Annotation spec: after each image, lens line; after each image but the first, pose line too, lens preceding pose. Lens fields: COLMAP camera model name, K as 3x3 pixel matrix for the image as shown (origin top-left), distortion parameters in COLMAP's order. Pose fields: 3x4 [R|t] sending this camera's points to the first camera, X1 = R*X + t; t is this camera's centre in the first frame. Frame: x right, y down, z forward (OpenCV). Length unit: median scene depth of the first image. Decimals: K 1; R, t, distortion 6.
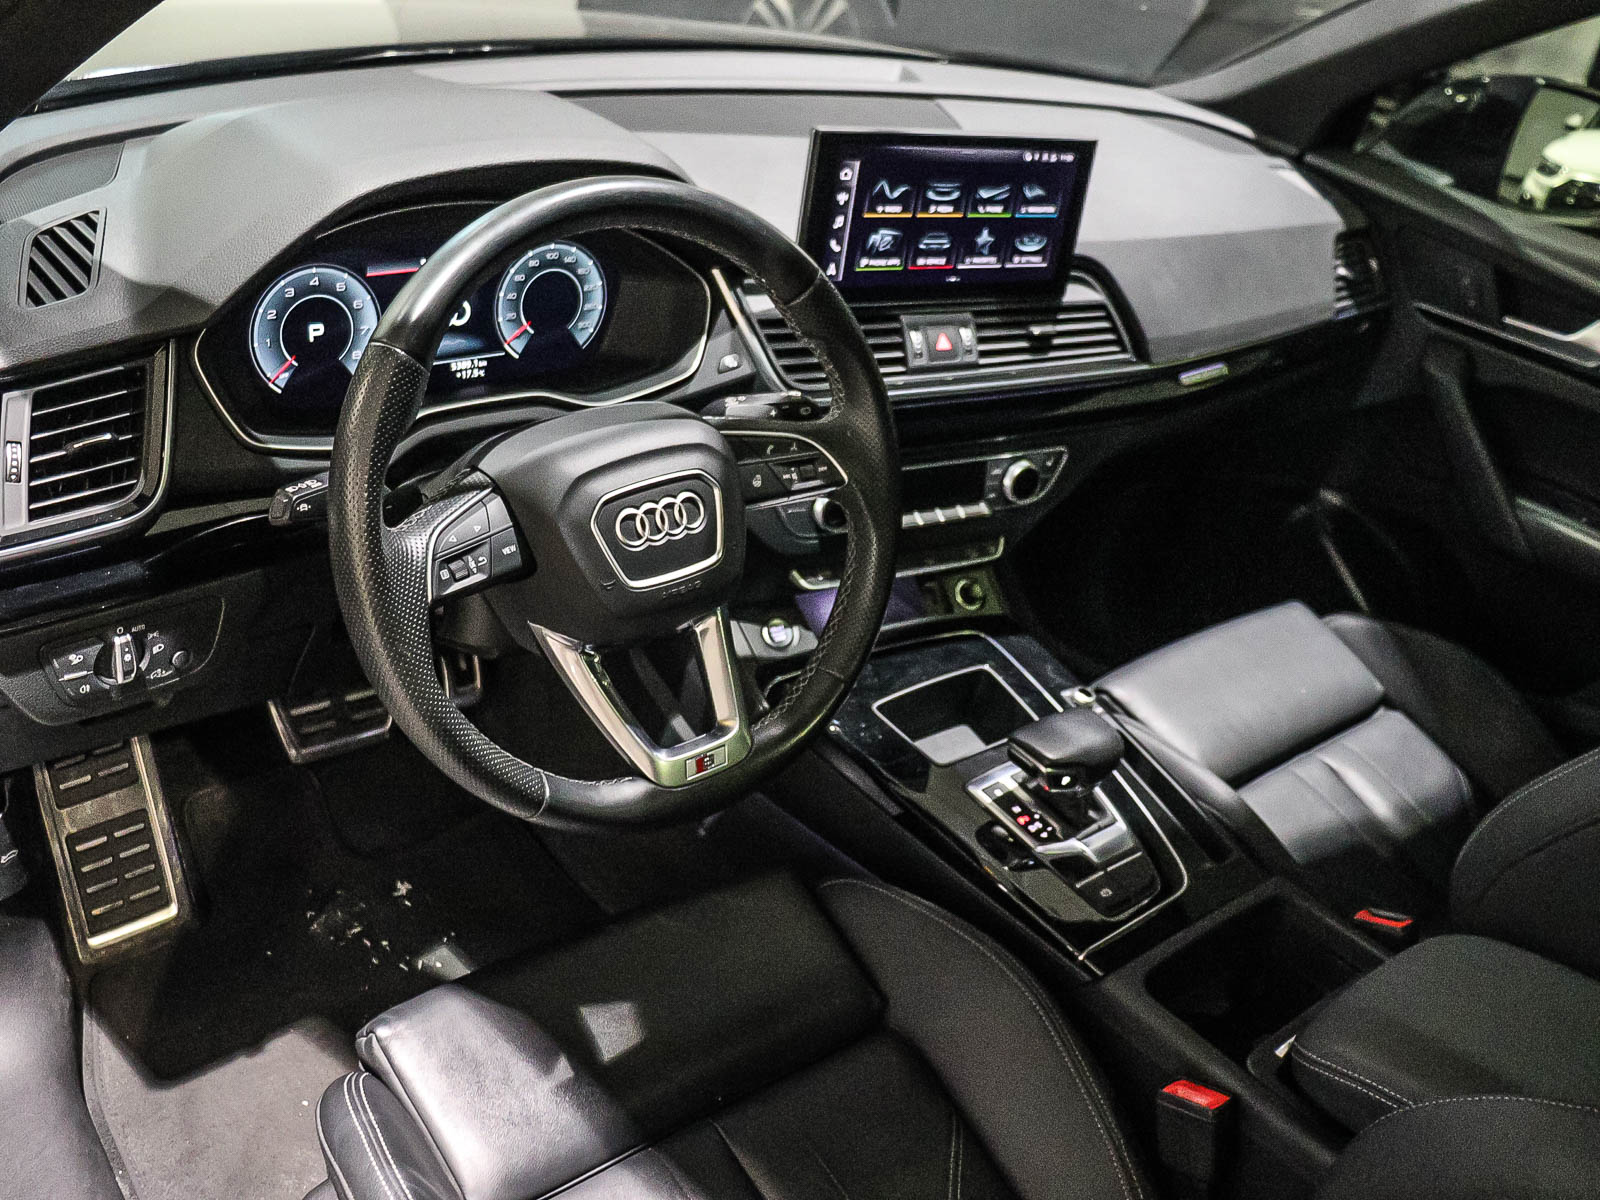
lens RADIAL K [[1481.7, 0, 800.0], [0, 1481.7, 600.0], [0, 0, 1]] dist [-0.187964, 0.166472]
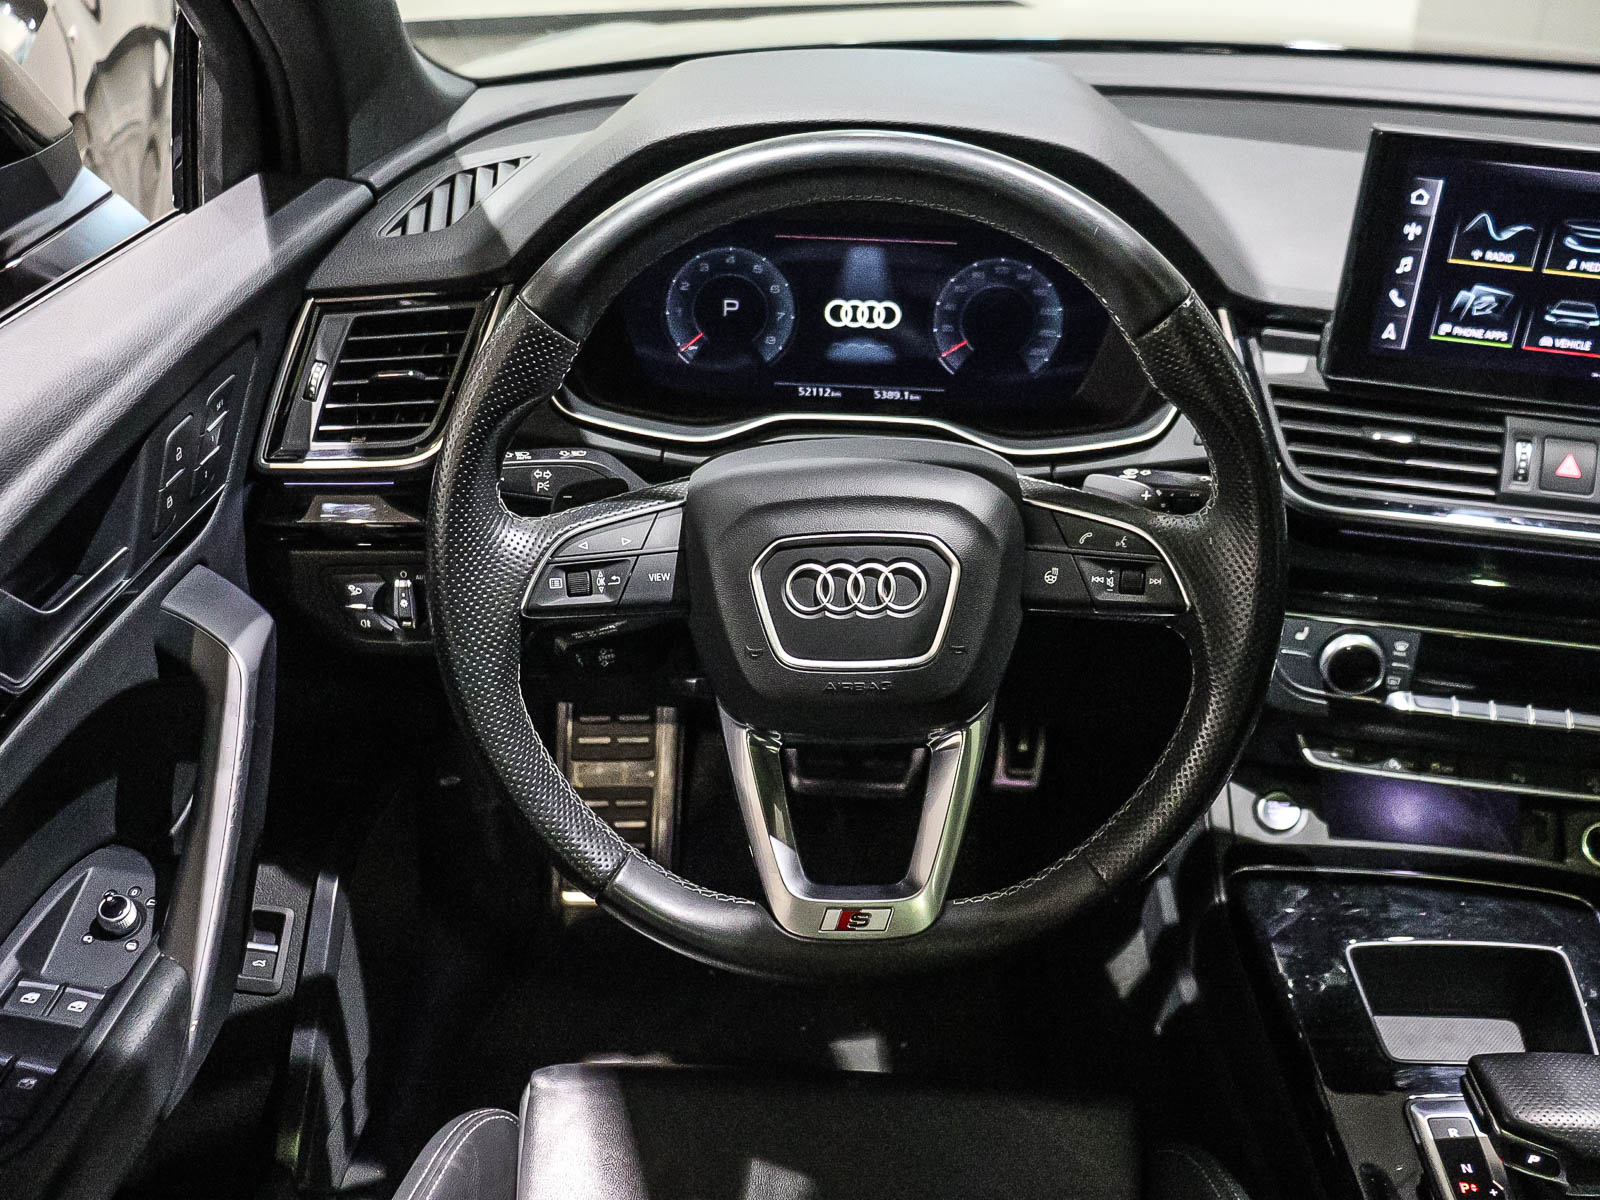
lens RADIAL K [[1481.7, 0, 800.0], [0, 1481.7, 600.0], [0, 0, 1]] dist [-0.187964, 0.166472]
pose [[0.750426, 0.224835, -0.621539, 0.268528], [-0.257008, 0.965622, 0.039000, -0.053690], [0.608940, 0.130474, 0.782412, 0.300634]]
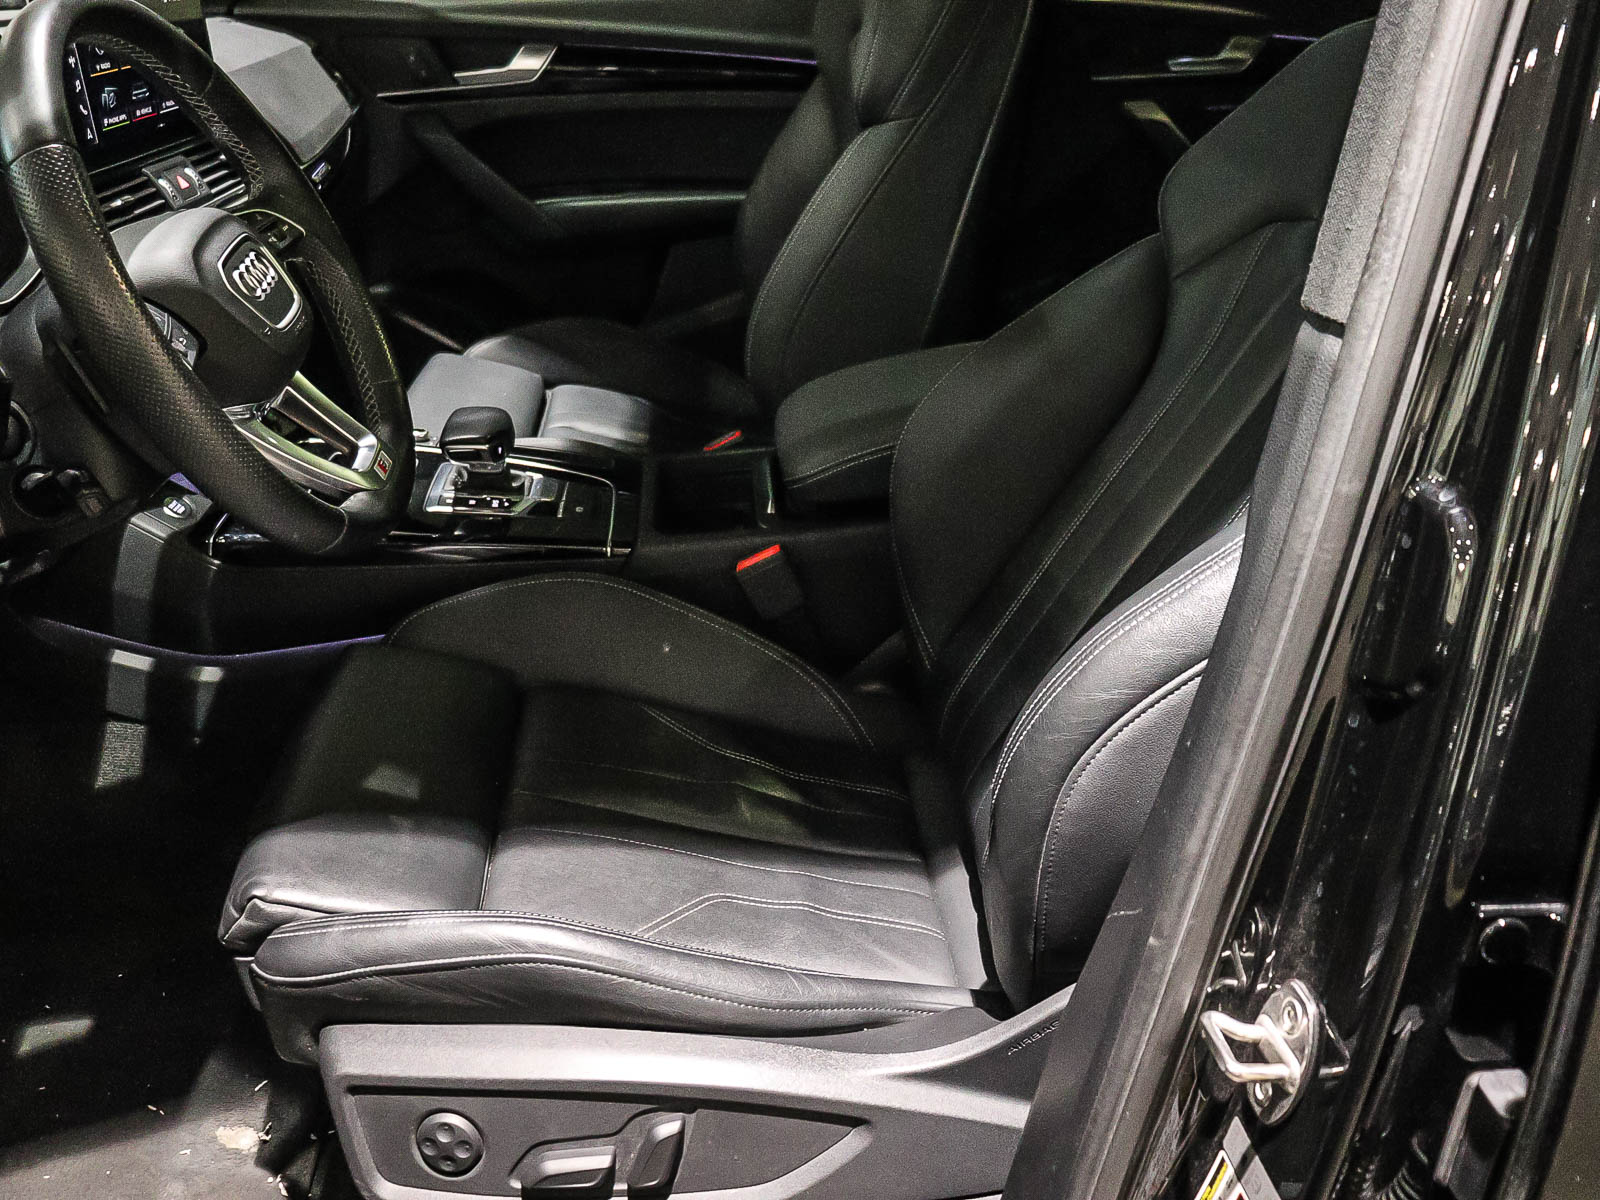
lens RADIAL K [[1481.7, 0, 800.0], [0, 1481.7, 600.0], [0, 0, 1]] dist [-0.187964, 0.166472]
pose [[0.563341, -0.503025, 0.655449, -0.520484], [0.502005, 0.838472, 0.212027, 0.094026], [-0.656231, 0.209595, 0.724866, 0.008209]]
